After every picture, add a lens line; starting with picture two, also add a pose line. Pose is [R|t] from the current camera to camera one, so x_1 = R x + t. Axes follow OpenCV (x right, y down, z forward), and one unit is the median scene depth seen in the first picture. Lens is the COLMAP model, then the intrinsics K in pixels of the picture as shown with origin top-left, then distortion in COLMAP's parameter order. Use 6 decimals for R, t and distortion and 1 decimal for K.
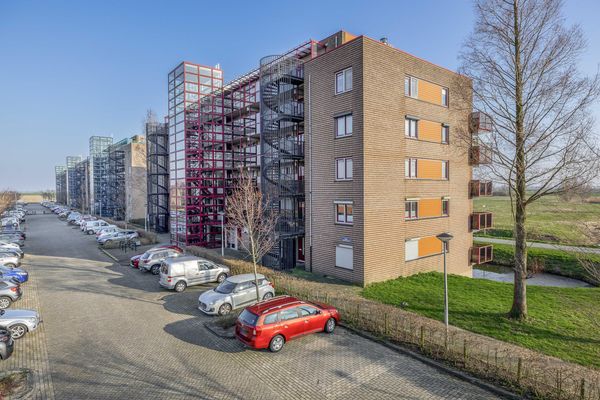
lens RADIAL K [[529.0, 0, 299.4], [0, 529.0, 199.3], [0, 0, 1]] dist [0.005383, -0.000095]
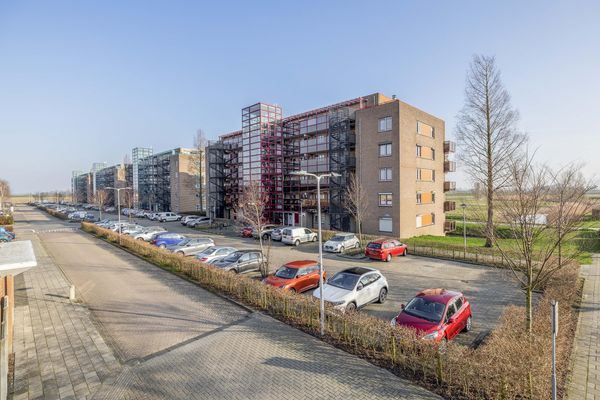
lens RADIAL K [[529.0, 0, 300.6], [0, 529.0, 199.4], [0, 0, 1]] dist [0.005383, -0.000095]
pose [[0.983230, -0.004156, 0.182323, -0.501543], [0.005986, 0.999937, -0.009490, 0.038678], [-0.182272, 0.010422, 0.983193, -0.651172]]
